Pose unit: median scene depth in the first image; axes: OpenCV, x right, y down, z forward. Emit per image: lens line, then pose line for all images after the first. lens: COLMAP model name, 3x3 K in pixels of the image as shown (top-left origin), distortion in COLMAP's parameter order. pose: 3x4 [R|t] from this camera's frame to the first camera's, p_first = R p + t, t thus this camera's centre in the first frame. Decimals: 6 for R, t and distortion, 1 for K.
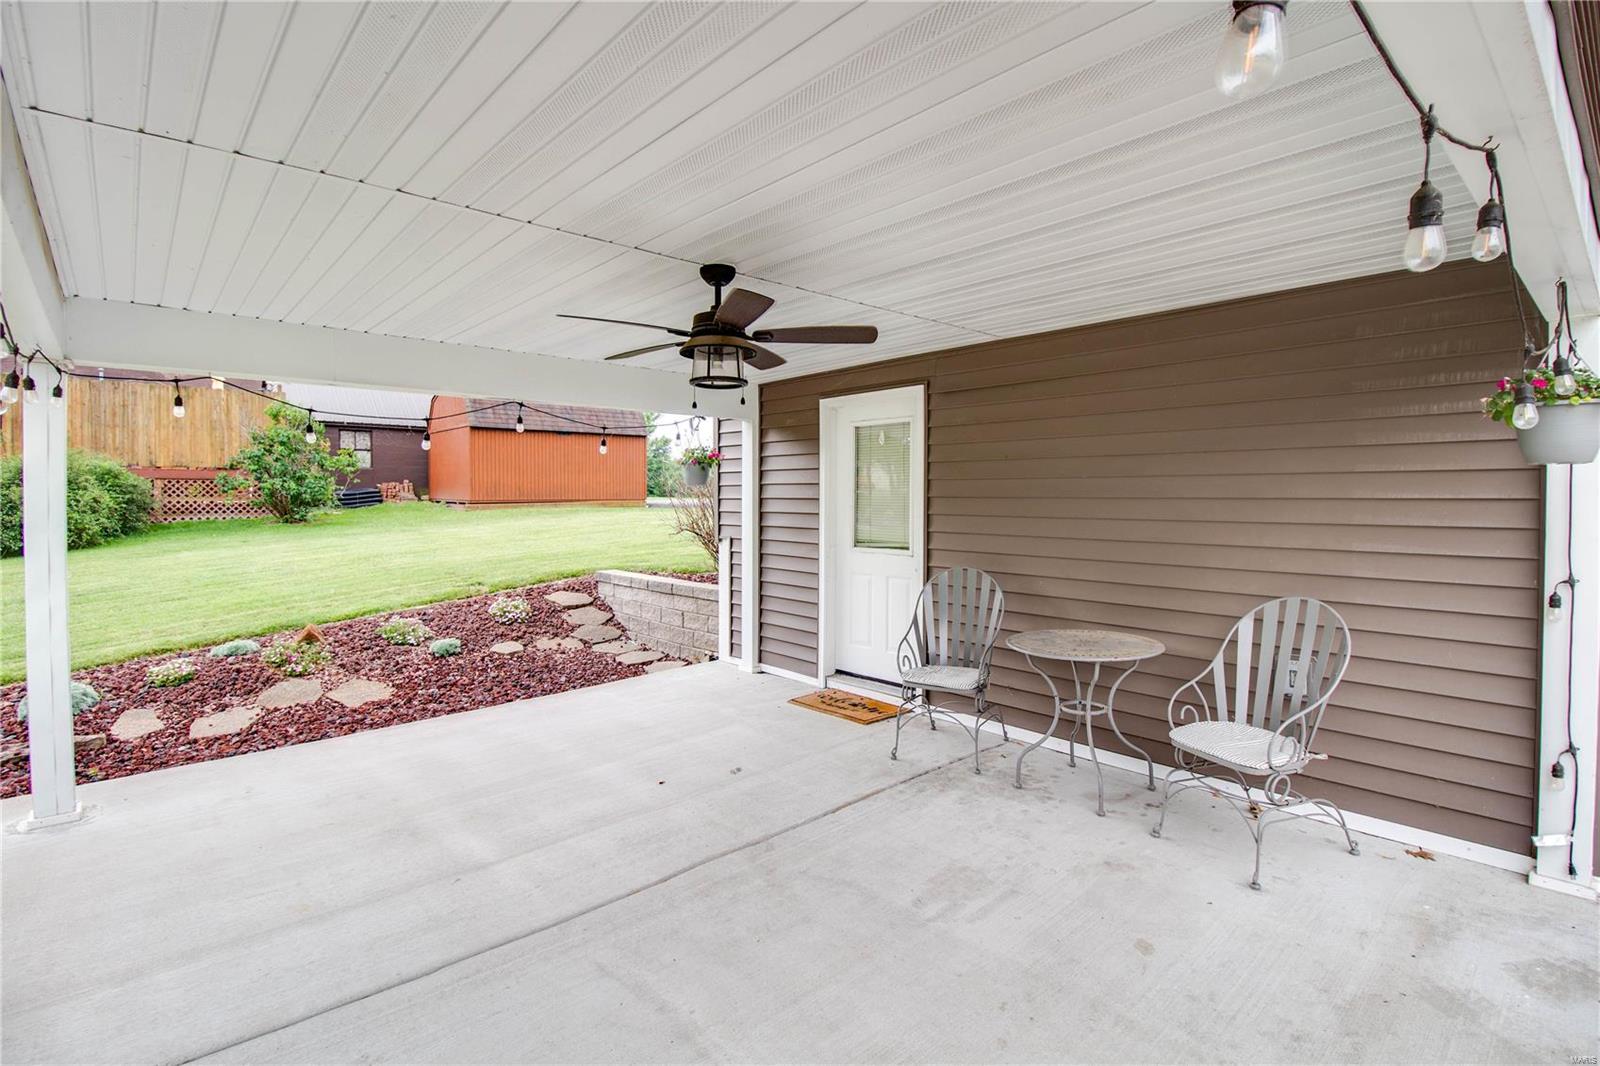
lens RADIAL K [[790.7, 0, 801.3], [0, 790.7, 517.2], [0, 0, 1]] dist [-0.005125, -0.000792]
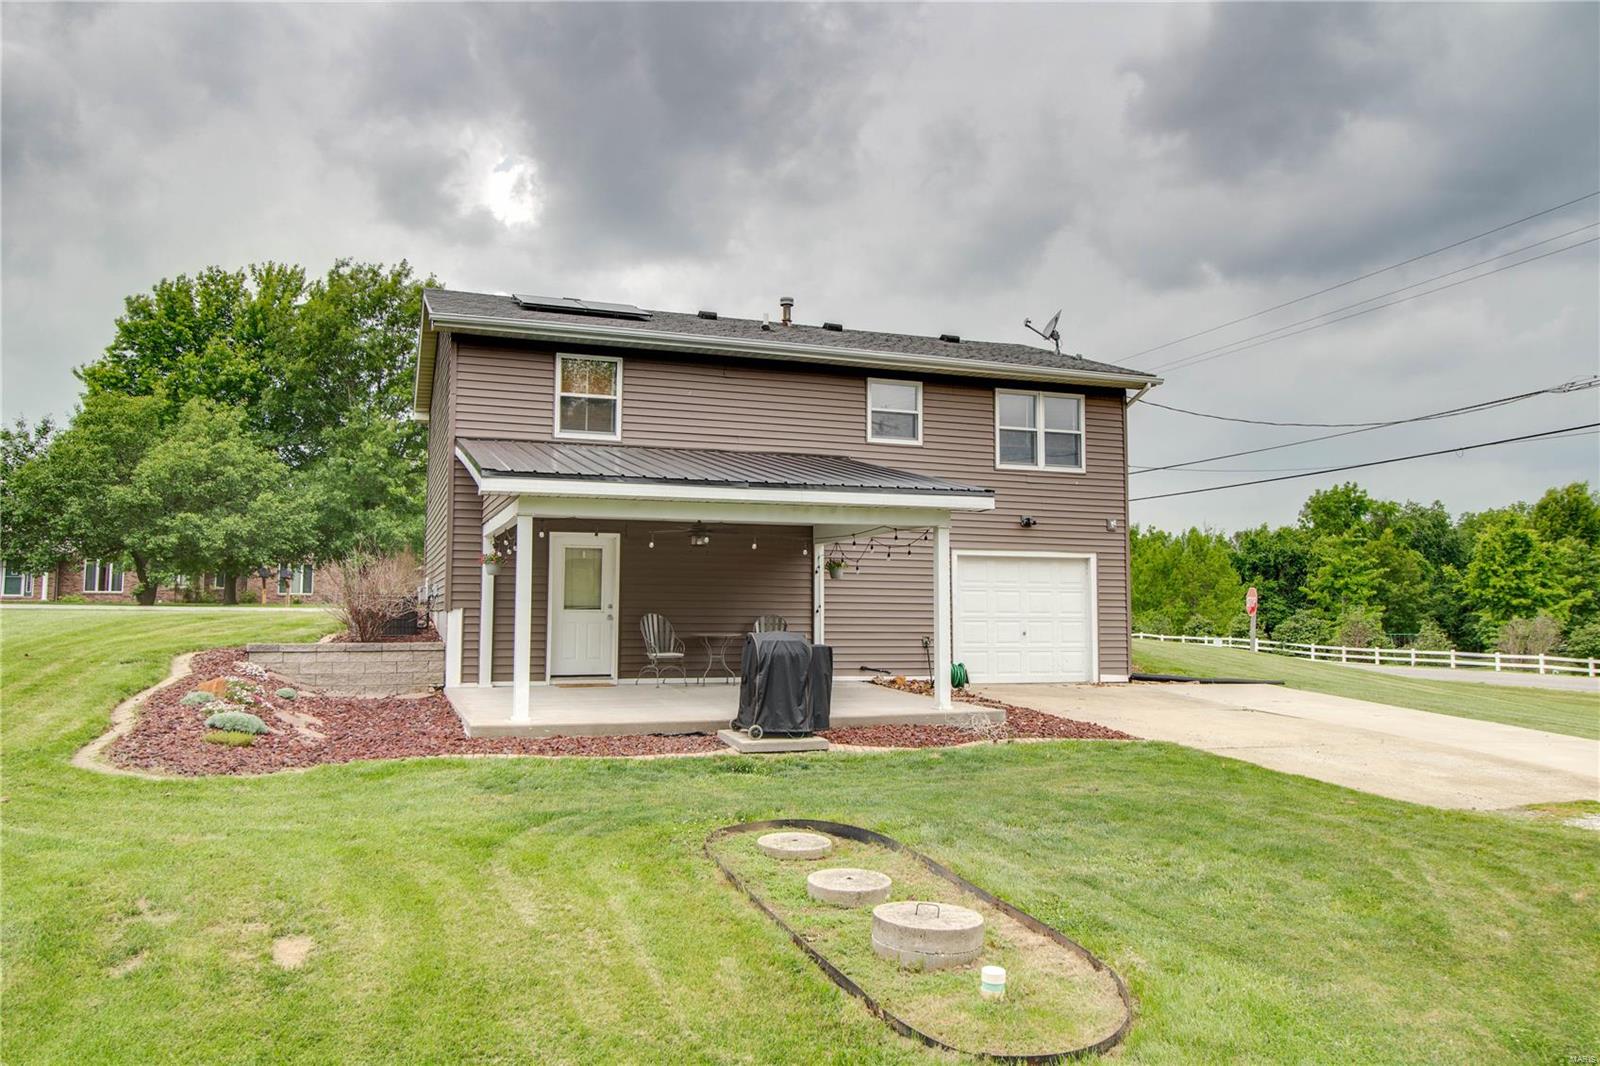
lens RADIAL K [[1131.5, 0, 797.7], [0, 1131.5, 529.0], [0, 0, 1]] dist [0.002775, 0.000699]
pose [[0.368794, 0.059590, 0.927599, -2.955657], [0.014633, 0.997447, -0.069895, 0.055717], [-0.929396, 0.039351, 0.366980, -0.709558]]
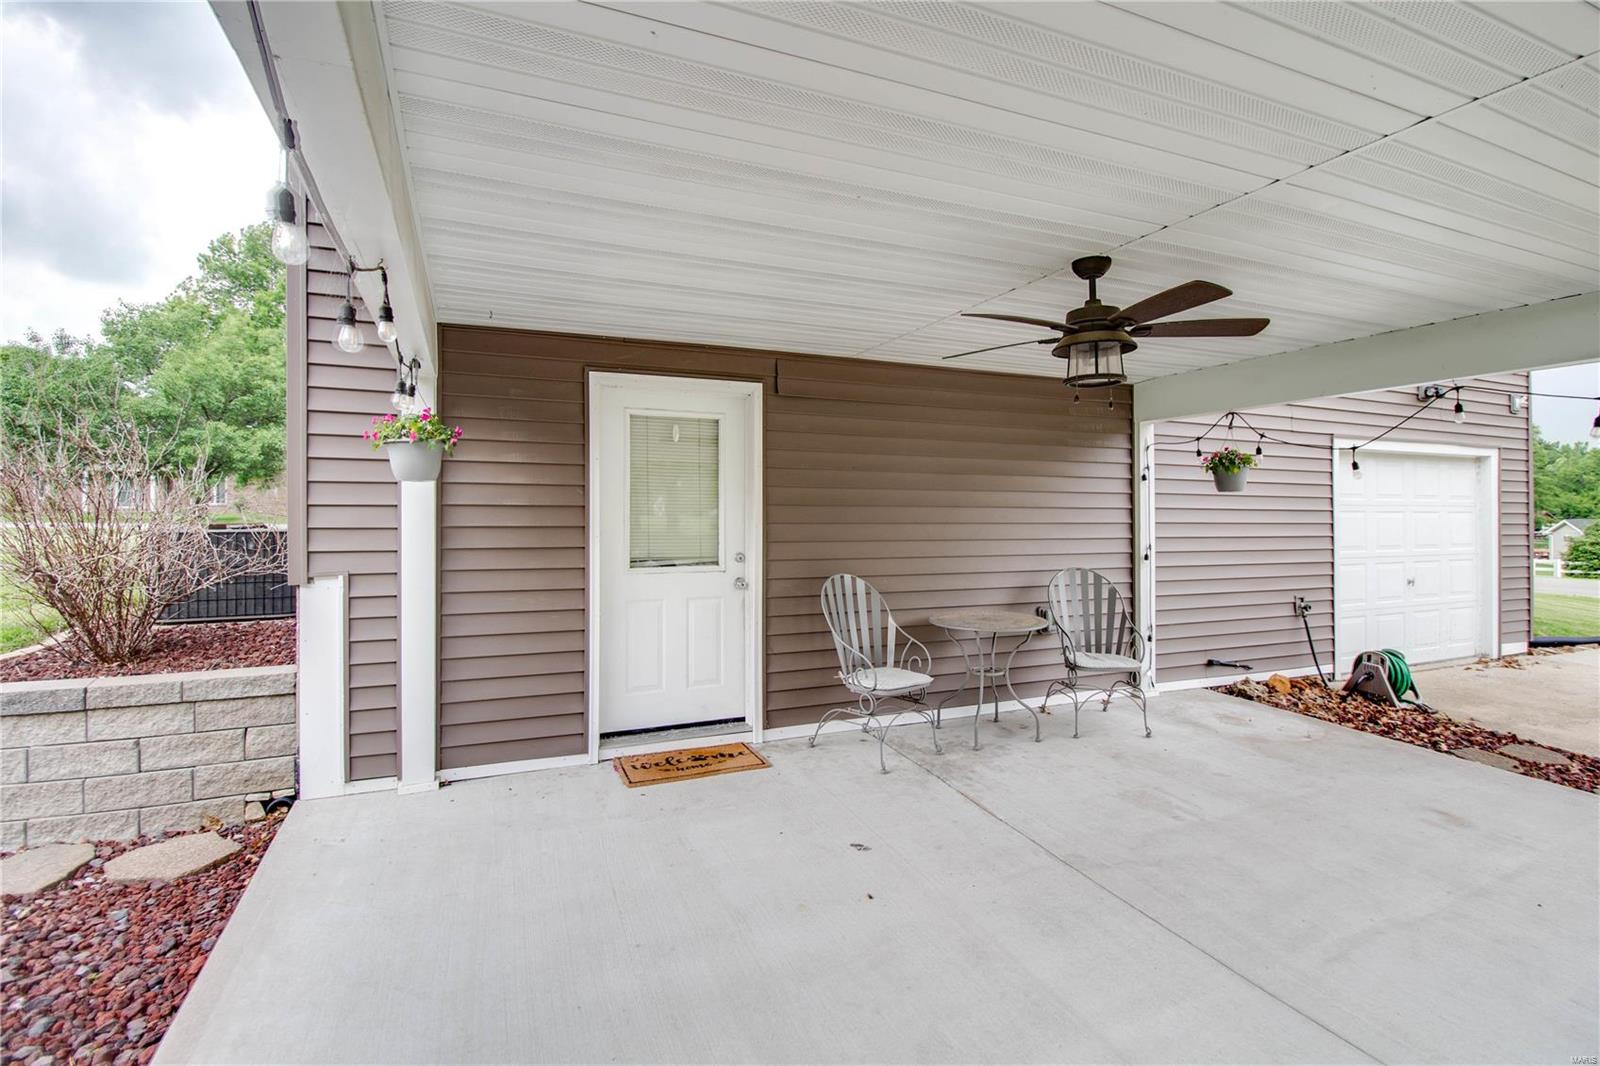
lens RADIAL K [[790.7, 0, 842.7], [0, 790.7, 509.6], [0, 0, 1]] dist [-0.005125, -0.000792]
pose [[0.278978, -0.006593, 0.960275, -0.807816], [0.018008, 0.999837, 0.001633, -0.022638], [-0.960129, 0.016837, 0.279052, 0.743435]]
